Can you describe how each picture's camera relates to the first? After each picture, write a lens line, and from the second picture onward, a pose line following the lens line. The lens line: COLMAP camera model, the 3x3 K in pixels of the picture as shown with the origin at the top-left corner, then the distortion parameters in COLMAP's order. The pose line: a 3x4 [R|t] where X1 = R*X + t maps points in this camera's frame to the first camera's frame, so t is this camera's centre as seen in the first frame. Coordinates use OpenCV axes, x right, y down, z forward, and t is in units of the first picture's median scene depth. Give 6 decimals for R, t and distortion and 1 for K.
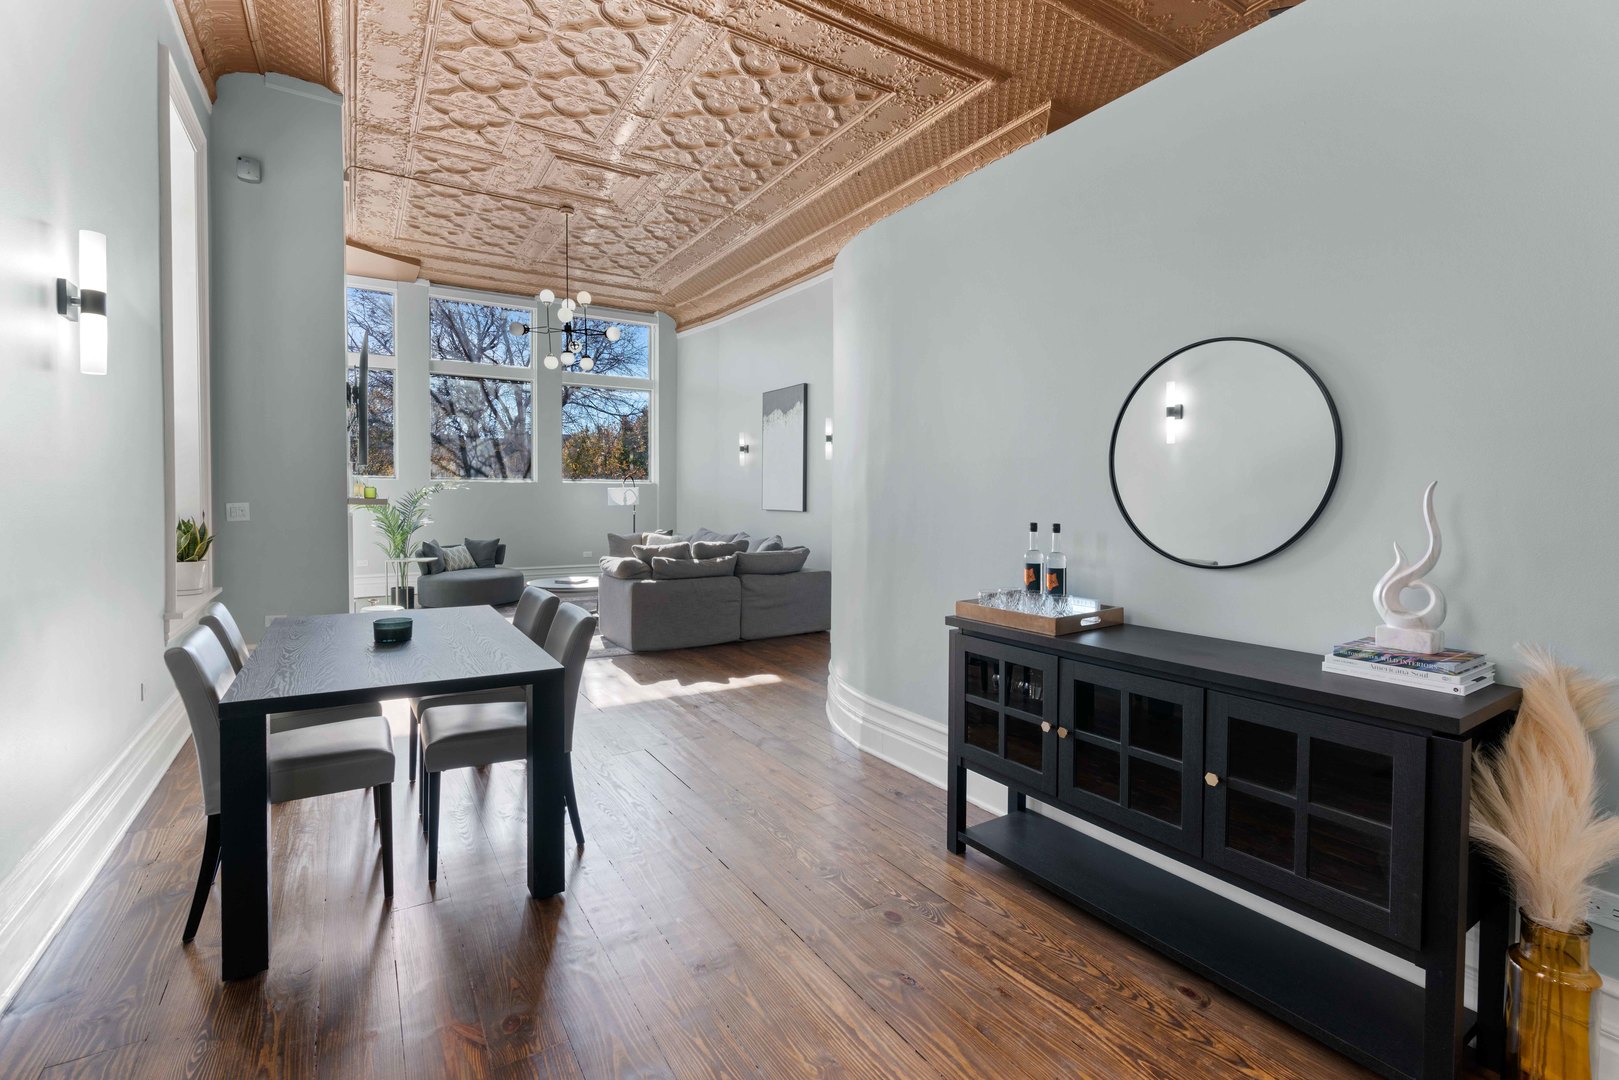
lens RADIAL K [[727.9, 0, 812.7], [0, 727.9, 516.2], [0, 0, 1]] dist [-0.015582, 0.000496]
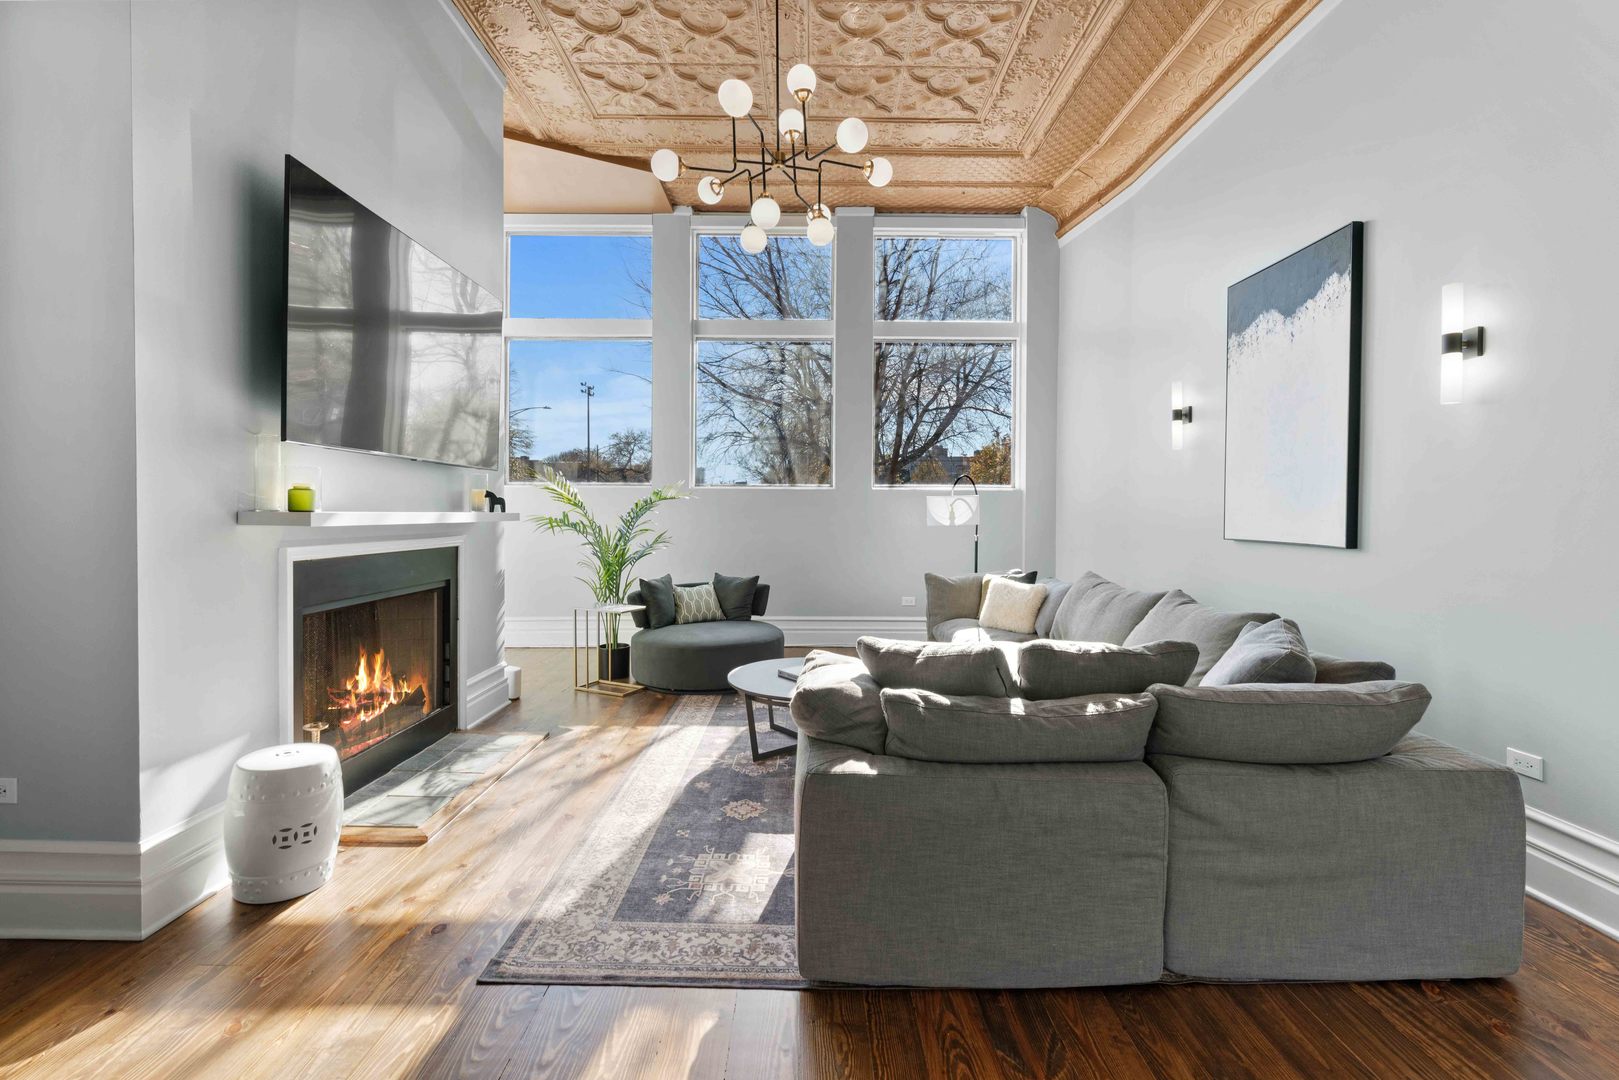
lens RADIAL K [[746.2, 0, 809.5], [0, 746.2, 511.0], [0, 0, 1]] dist [0.000209, 0.000149]
pose [[0.848739, 0.000747, -0.528811, -0.060027], [-0.015221, 0.999619, -0.023016, -0.016627], [0.528593, 0.027584, 0.848427, 0.639460]]
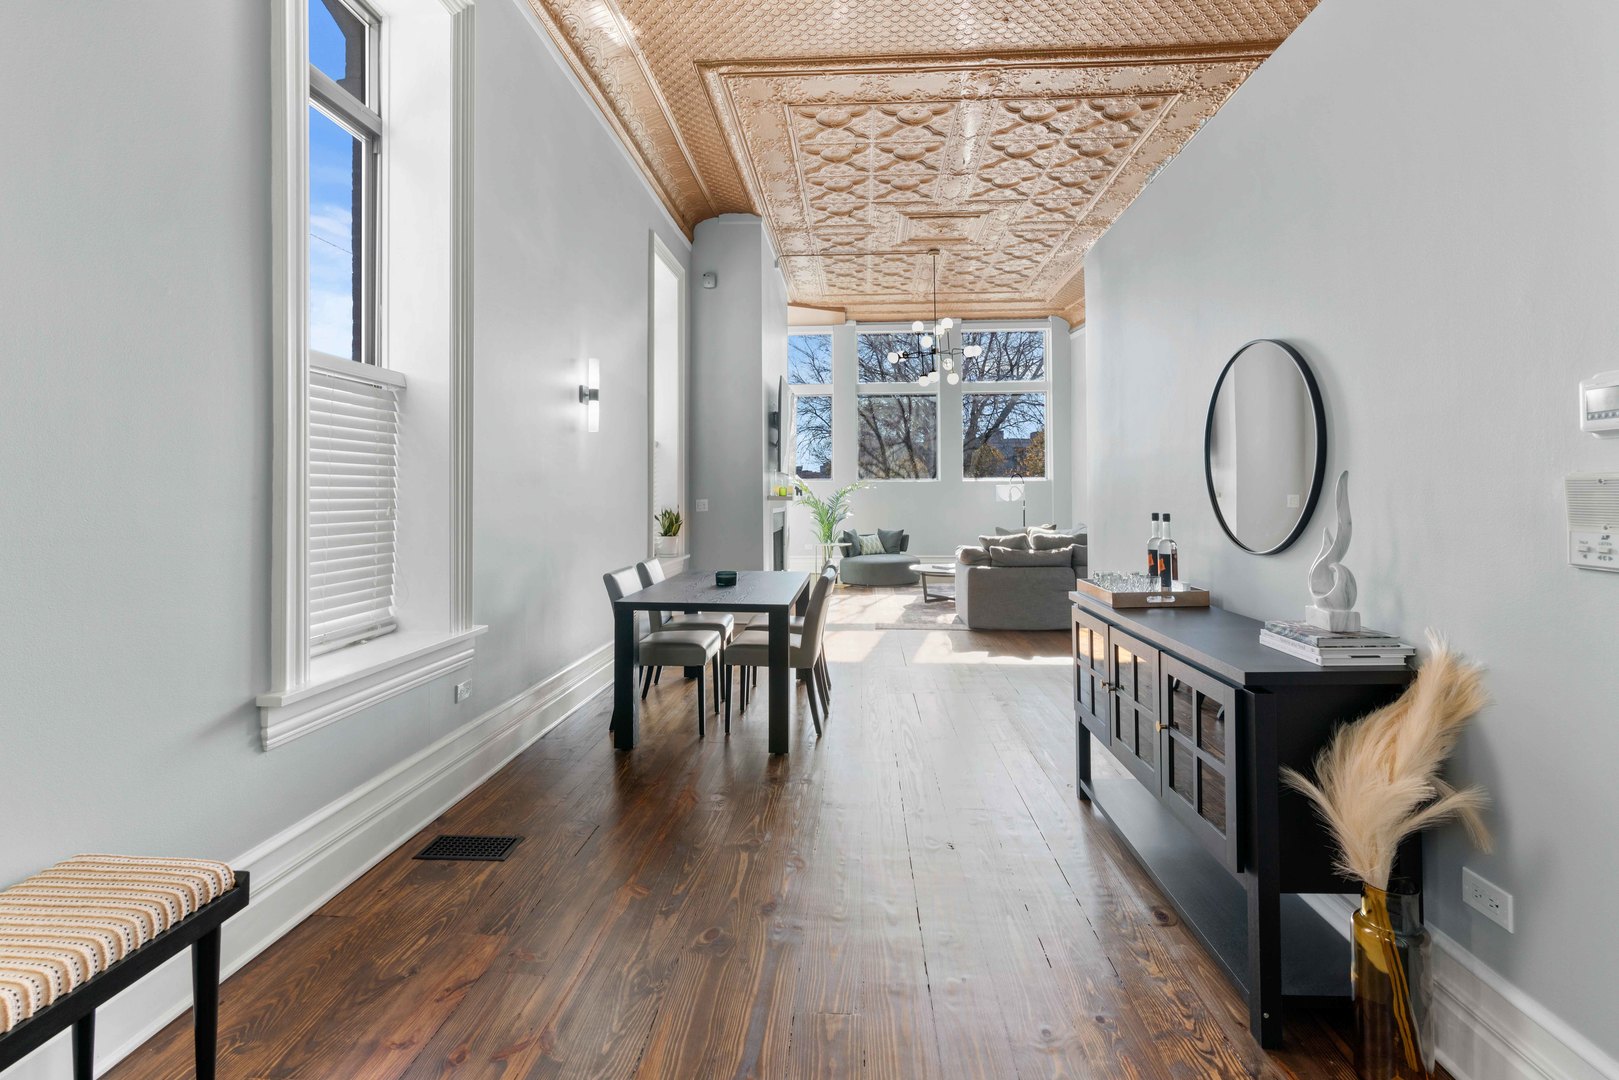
lens RADIAL K [[737.7, 0, 807.3], [0, 737.7, 484.8], [0, 0, 1]] dist [-0.032711, 0.000200]
pose [[0.804601, -0.015693, -0.593608, 0.216632], [-0.007618, 0.999296, -0.036744, 0.004641], [0.593767, 0.034087, 0.803915, -0.084028]]
